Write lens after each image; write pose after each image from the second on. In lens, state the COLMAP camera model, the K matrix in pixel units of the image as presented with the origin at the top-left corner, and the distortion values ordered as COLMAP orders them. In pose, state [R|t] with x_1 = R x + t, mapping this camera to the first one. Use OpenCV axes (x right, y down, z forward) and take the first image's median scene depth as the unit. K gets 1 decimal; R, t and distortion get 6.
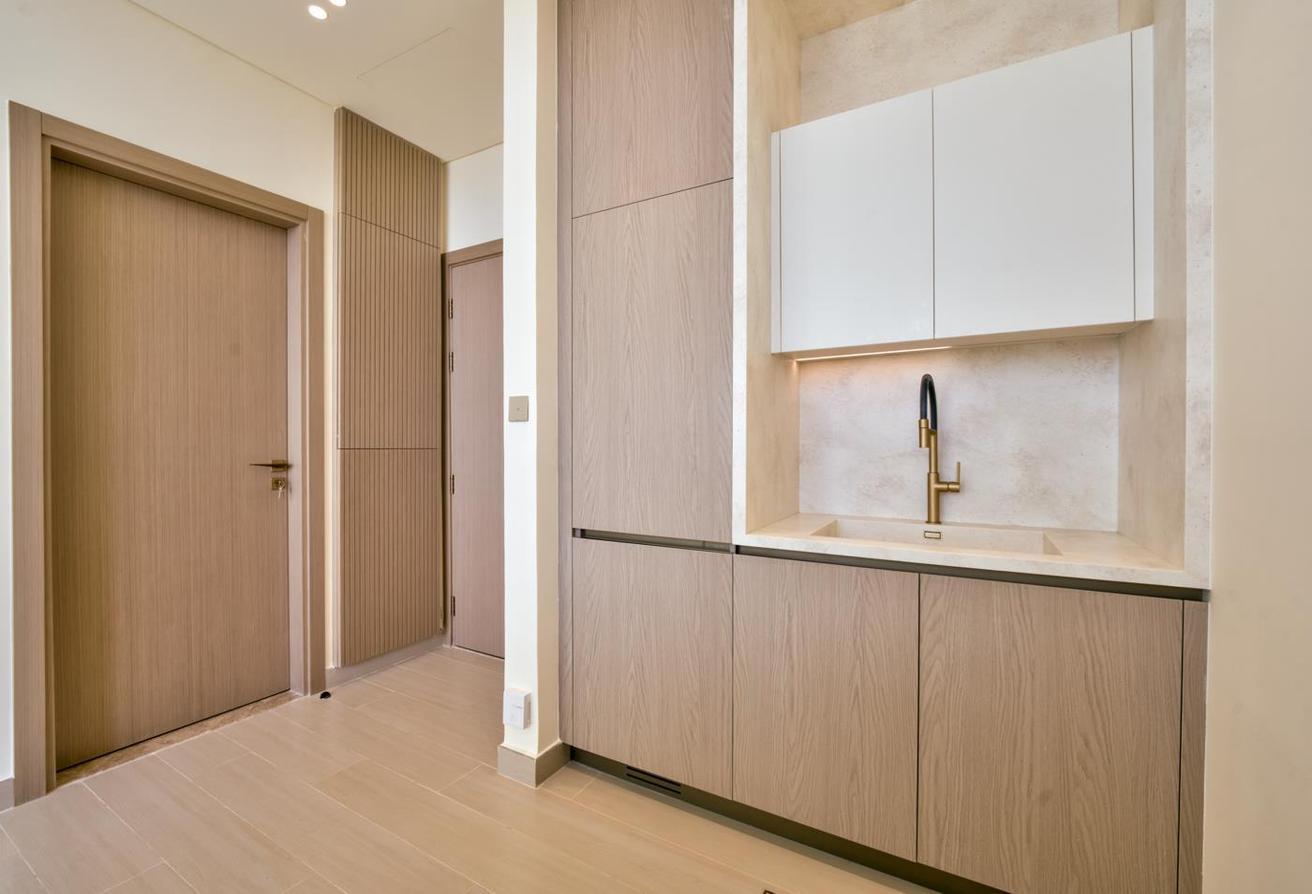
lens RADIAL K [[532.4, 0, 650.2], [0, 532.4, 451.7], [0, 0, 1]] dist [-0.007507, -0.002815]
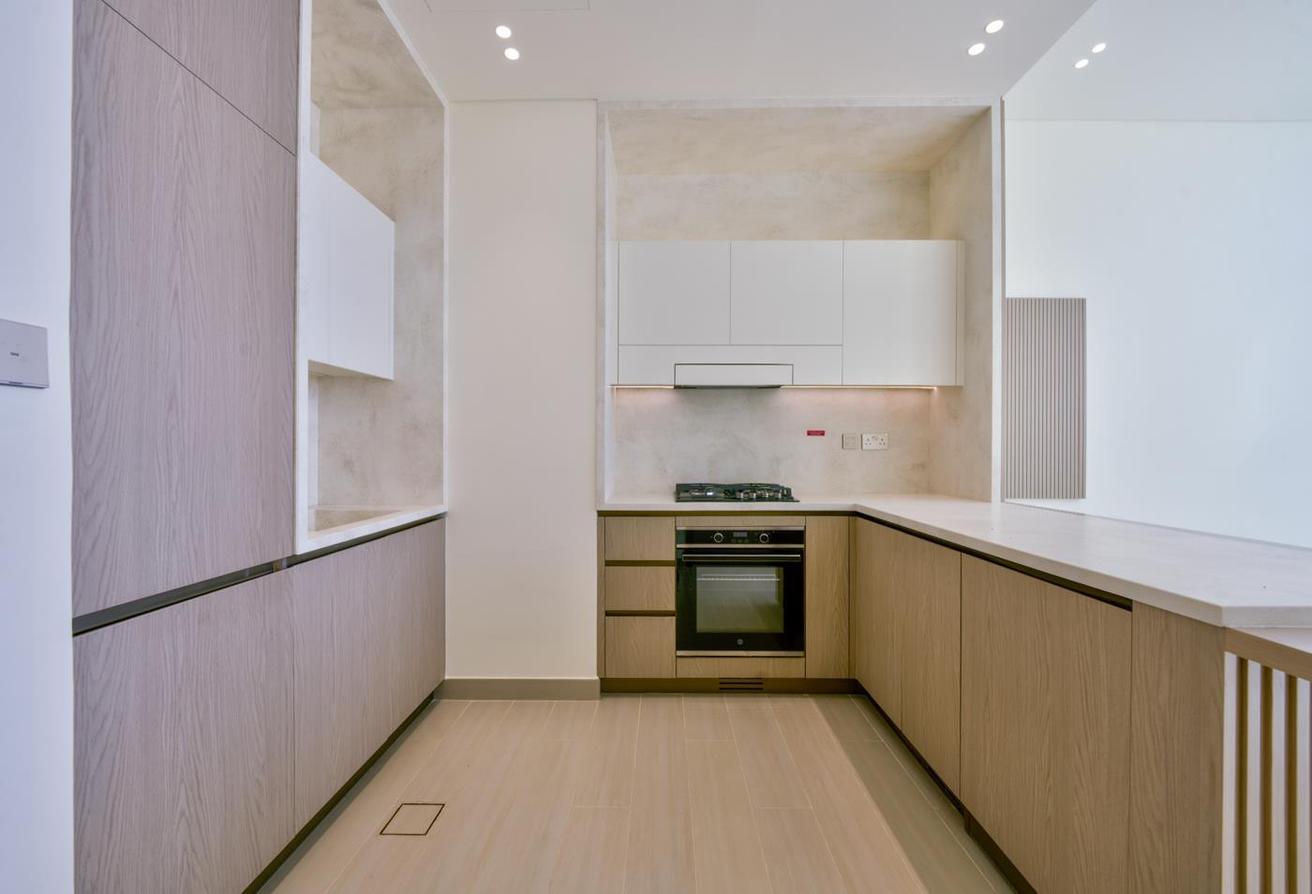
lens RADIAL K [[532.4, 0, 656.1], [0, 532.4, 450.5], [0, 0, 1]] dist [-0.007507, -0.002815]
pose [[-0.484574, -0.004374, 0.874739, -0.830777], [0.006453, 0.999942, 0.008575, -0.009007], [-0.874726, 0.009800, -0.484518, 0.789169]]
